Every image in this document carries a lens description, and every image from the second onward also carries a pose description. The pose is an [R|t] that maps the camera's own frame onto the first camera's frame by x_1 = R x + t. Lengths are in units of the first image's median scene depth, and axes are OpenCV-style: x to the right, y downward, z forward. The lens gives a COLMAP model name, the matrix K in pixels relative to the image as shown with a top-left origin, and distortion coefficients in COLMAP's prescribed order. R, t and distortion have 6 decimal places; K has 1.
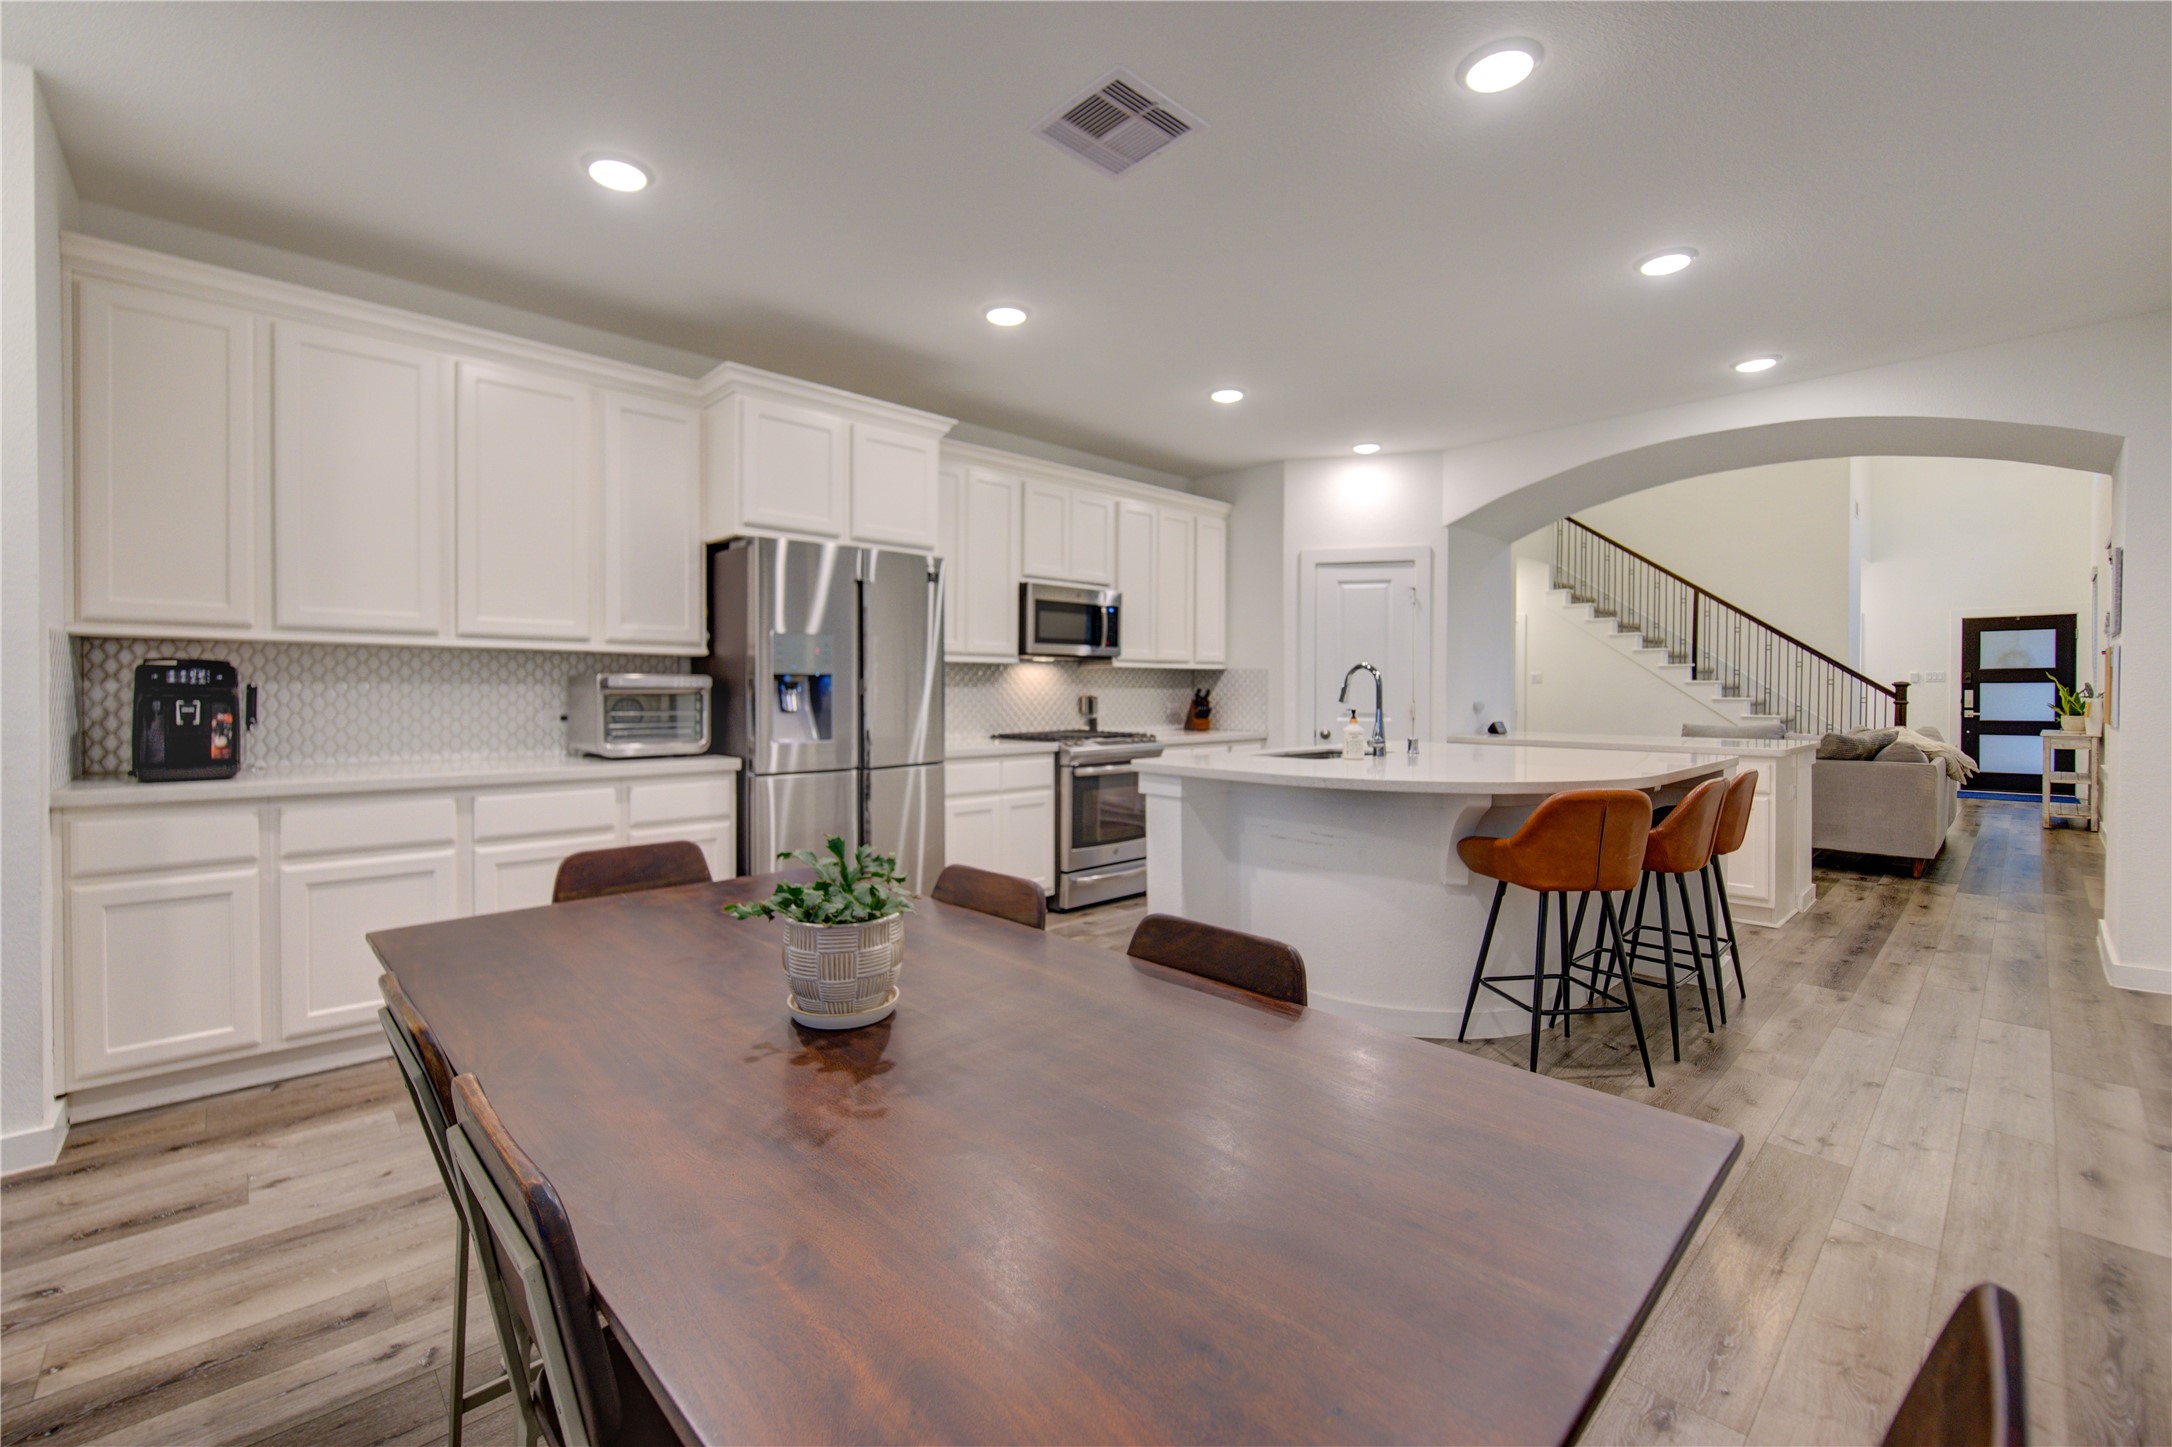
lens RADIAL K [[904.6, 0, 1066.7], [0, 904.6, 703.5], [0, 0, 1]] dist [-0.007504, -0.001067]
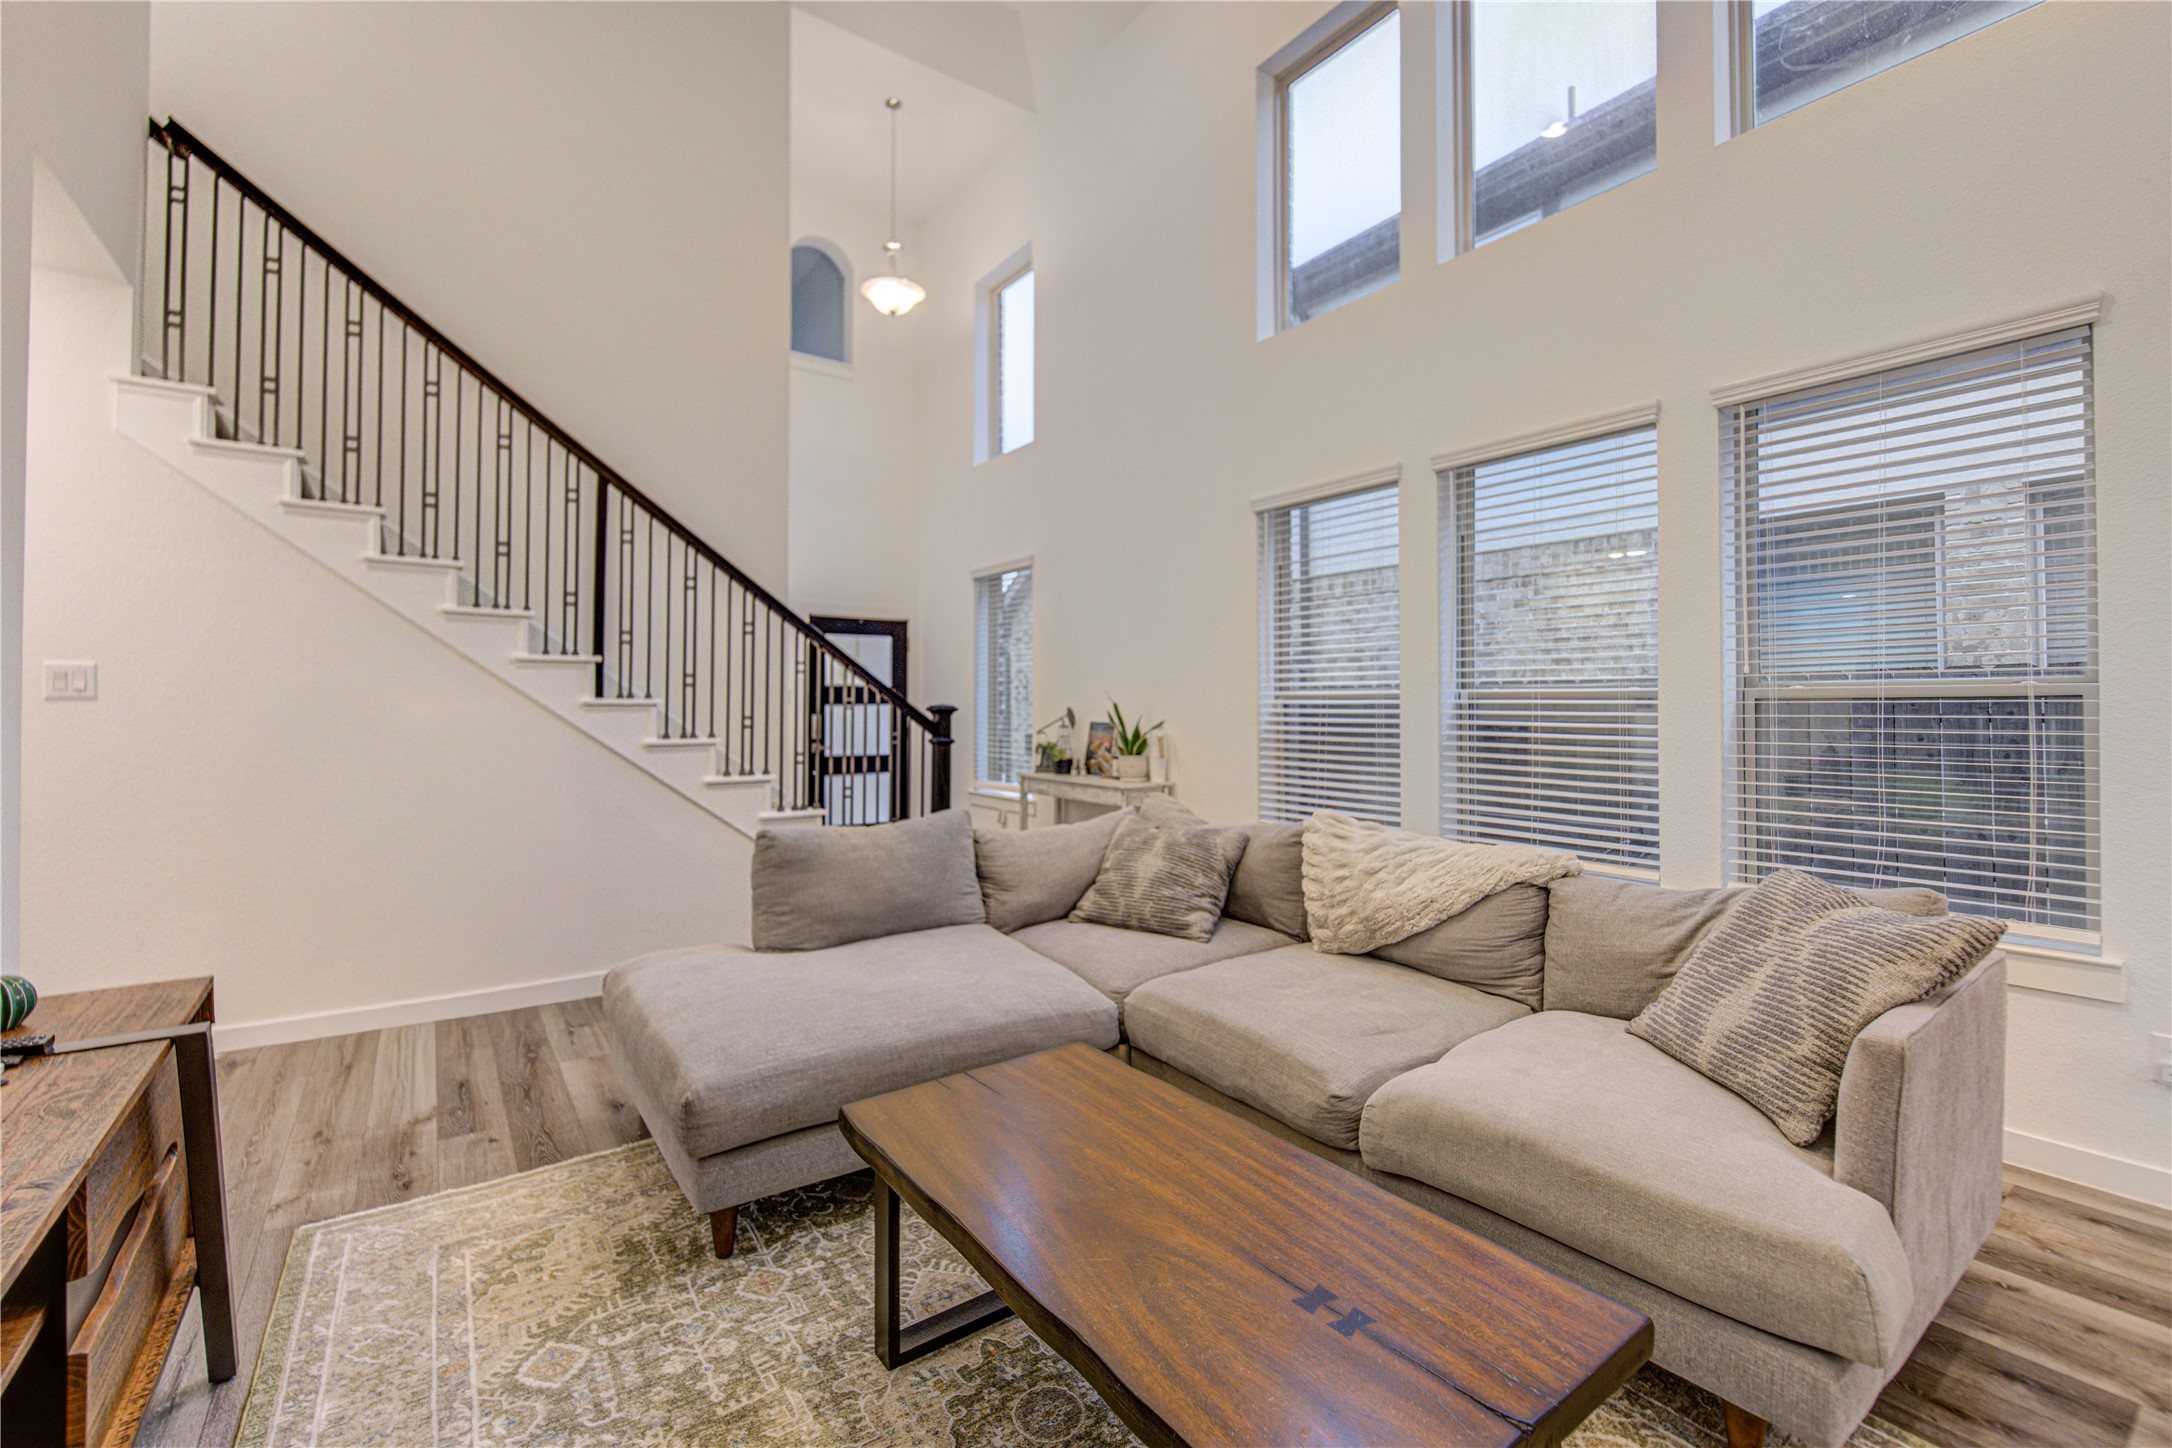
lens RADIAL K [[904.6, 0, 1080.4], [0, 904.6, 711.5], [0, 0, 1]] dist [-0.007504, -0.001067]
pose [[0.117350, -0.005798, 0.993074, 0.412810], [0.008307, 0.999954, 0.004857, -0.025121], [-0.993056, 0.007679, 0.117393, 0.959774]]
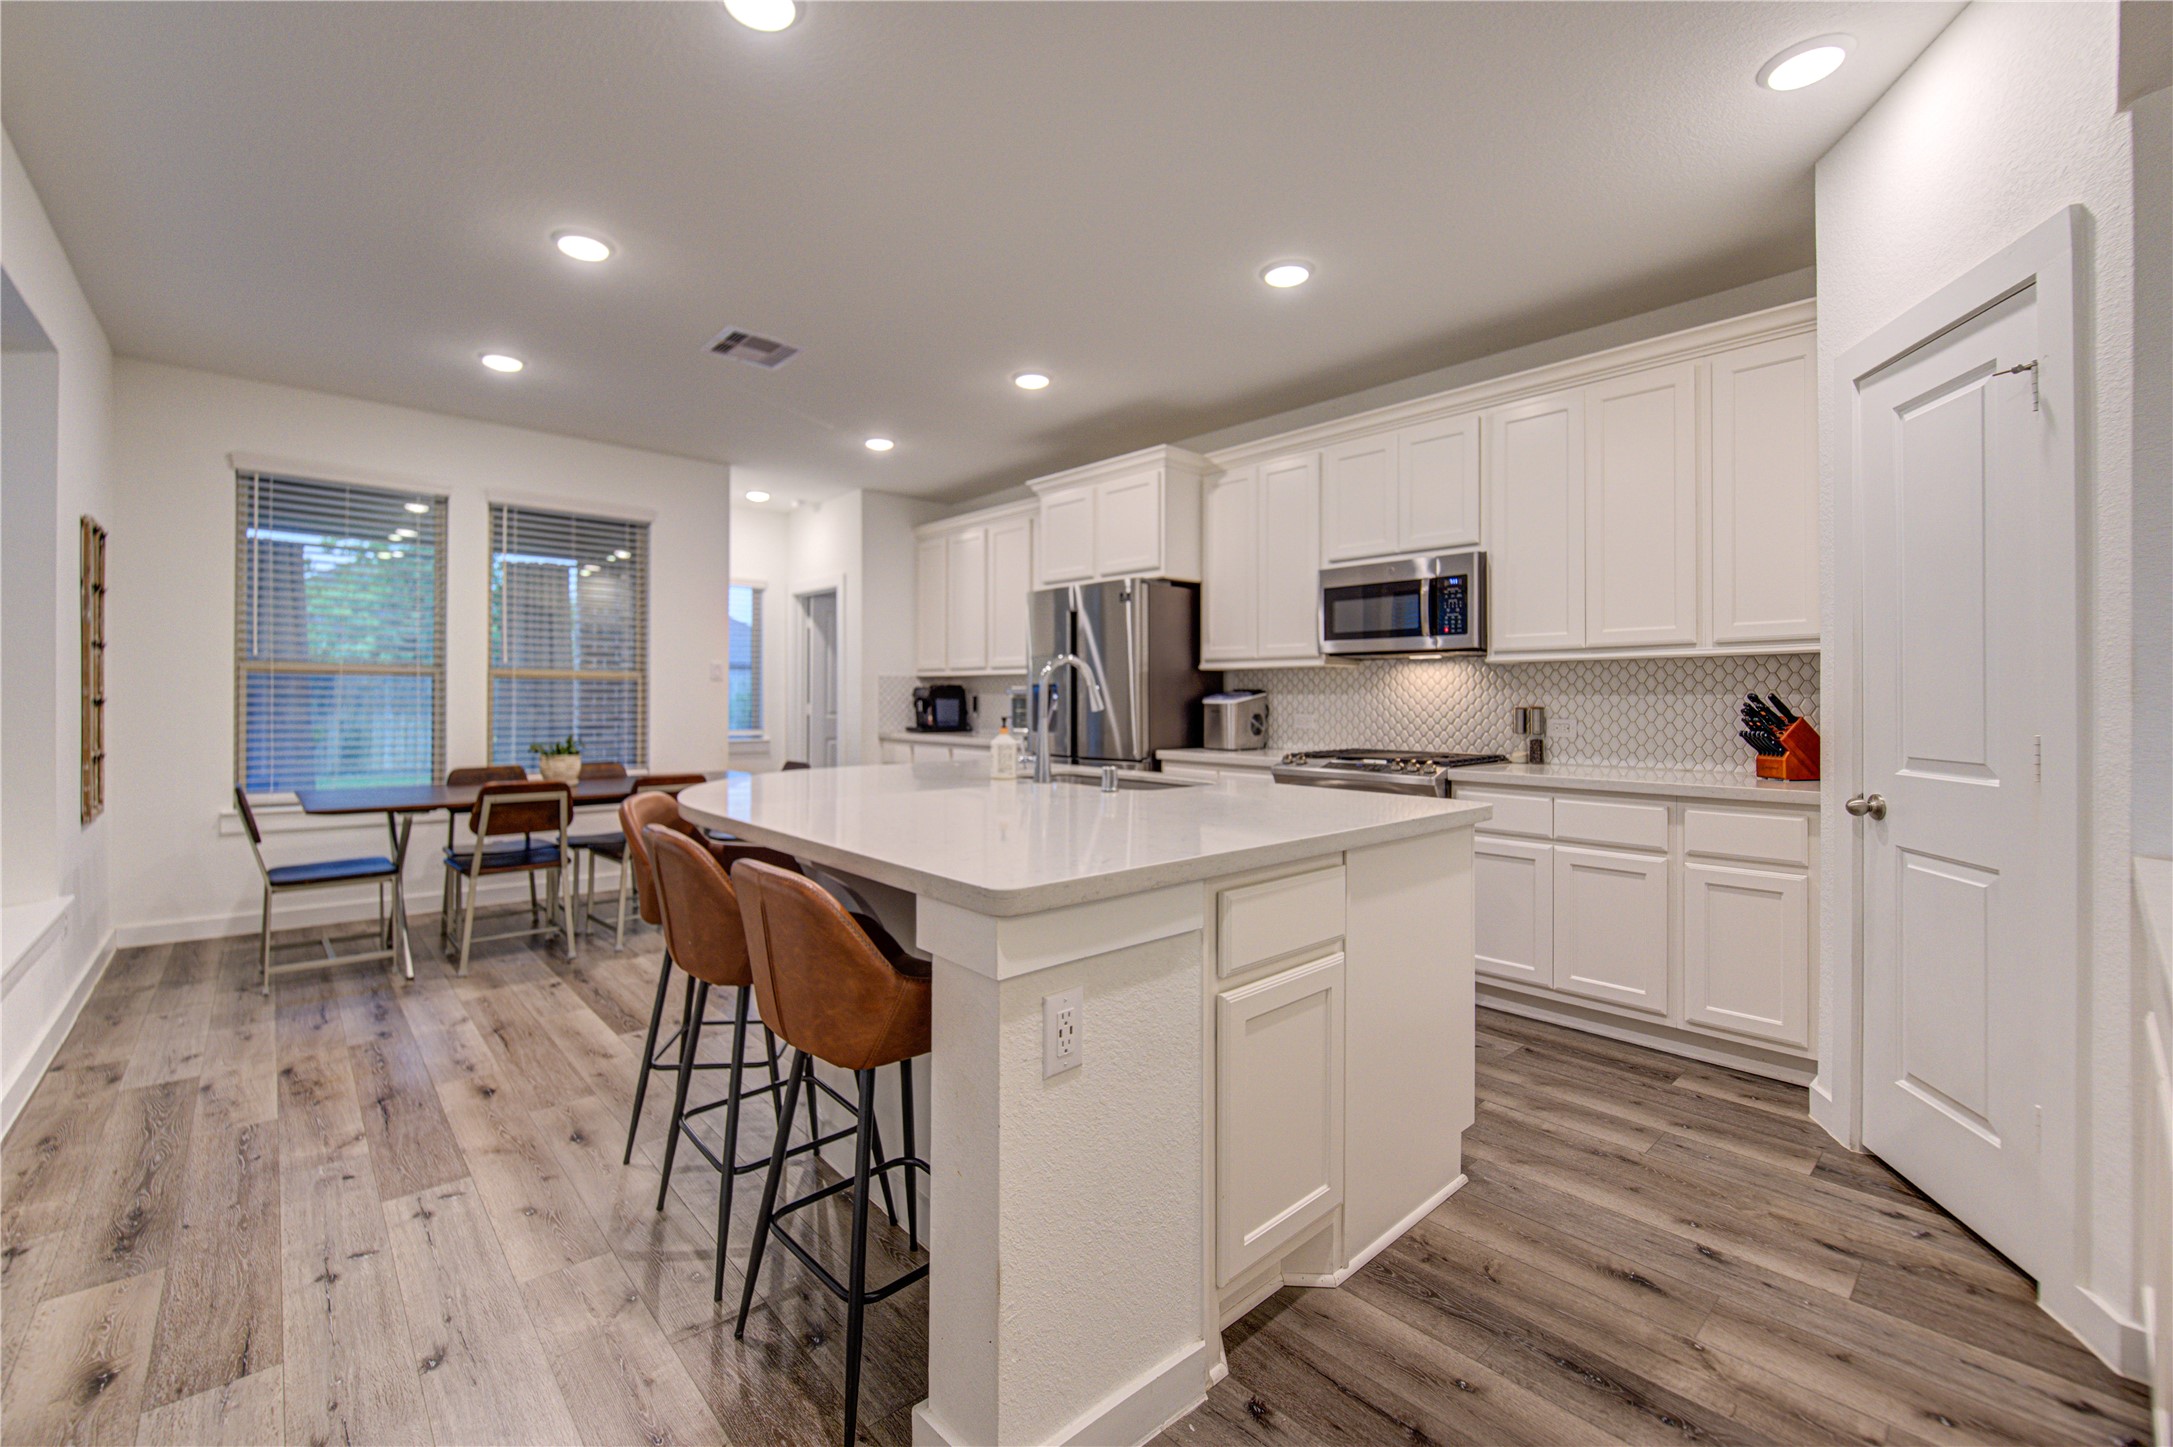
lens RADIAL K [[905.1, 0, 1071.0], [0, 905.1, 701.1], [0, 0, 1]] dist [-0.007504, -0.001067]
pose [[-0.019909, 0.000158, -0.999802, 0.530824], [-0.018332, 0.999832, 0.000523, -0.004319], [0.999634, 0.018339, -0.019902, 0.510690]]
